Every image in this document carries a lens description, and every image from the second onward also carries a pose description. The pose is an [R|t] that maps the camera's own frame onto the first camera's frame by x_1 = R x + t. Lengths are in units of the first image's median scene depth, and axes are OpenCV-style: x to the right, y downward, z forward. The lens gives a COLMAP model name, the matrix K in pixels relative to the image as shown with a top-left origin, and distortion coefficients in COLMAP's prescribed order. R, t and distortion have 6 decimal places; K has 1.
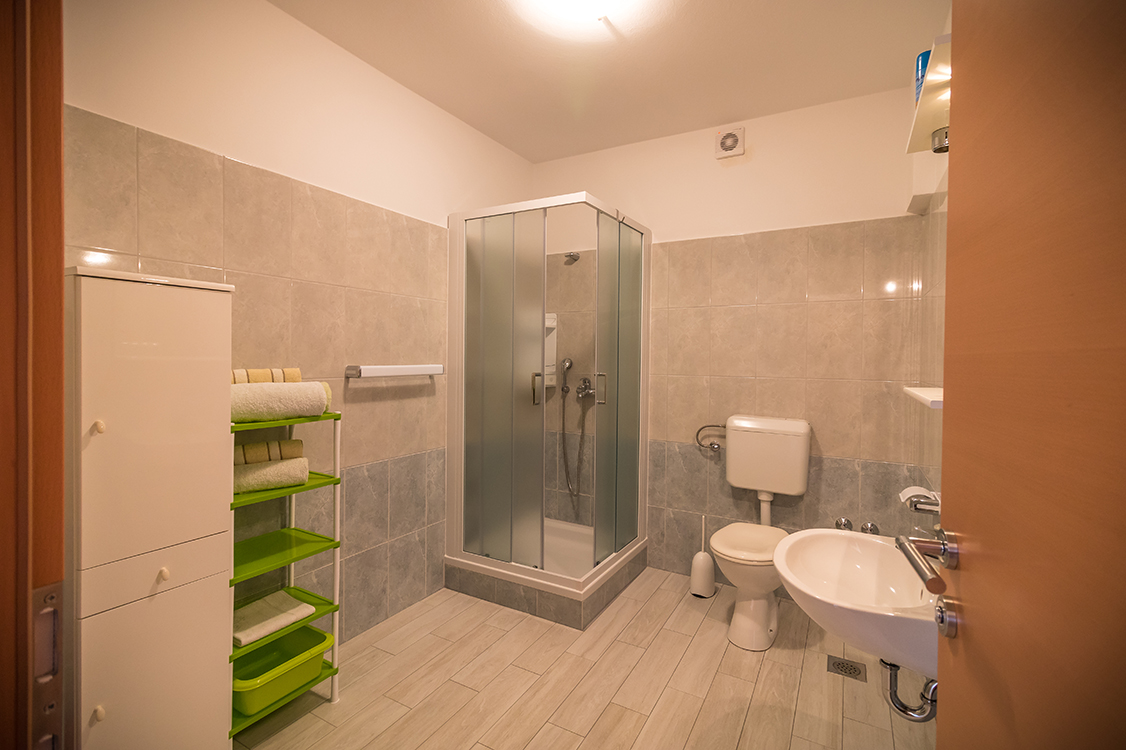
lens RADIAL K [[517.9, 0, 556.7], [0, 517.9, 370.4], [0, 0, 1]] dist [0.010236, 0.000639]
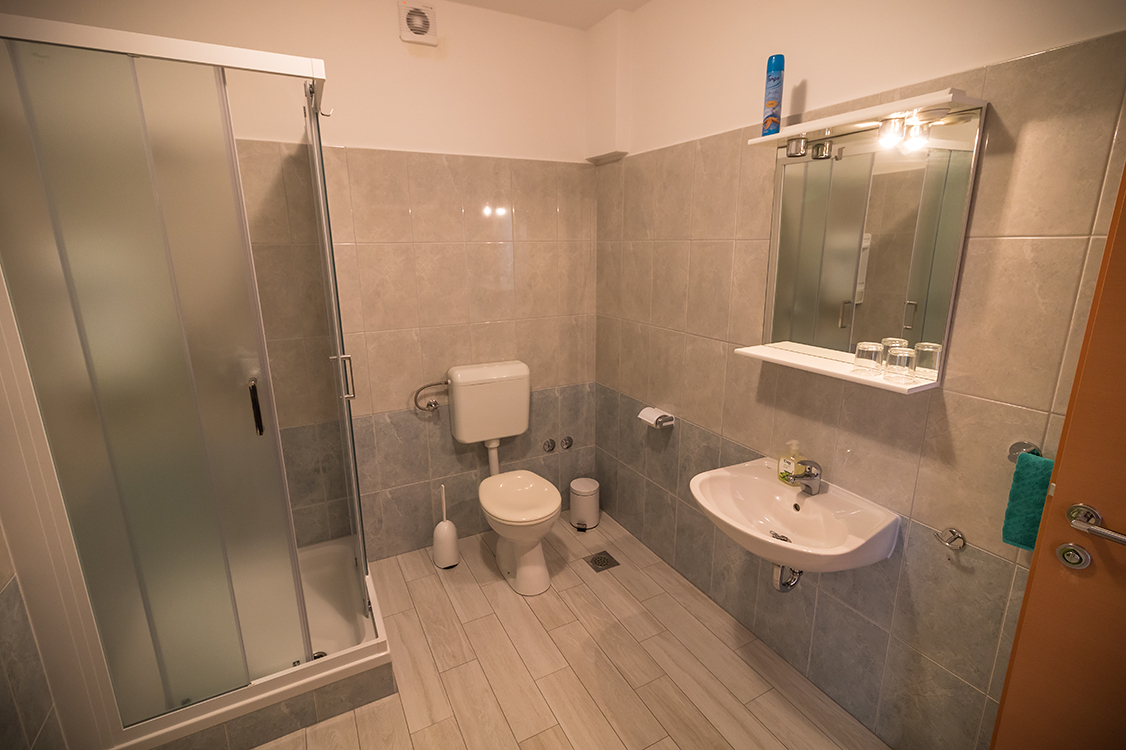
lens RADIAL K [[517.9, 0, 562.6], [0, 517.9, 371.5], [0, 0, 1]] dist [0.010236, 0.000639]
pose [[0.534652, -0.219985, 0.815937, -0.297644], [0.035987, 0.970575, 0.238097, -0.117891], [-0.844306, -0.097936, 0.526837, 0.373910]]
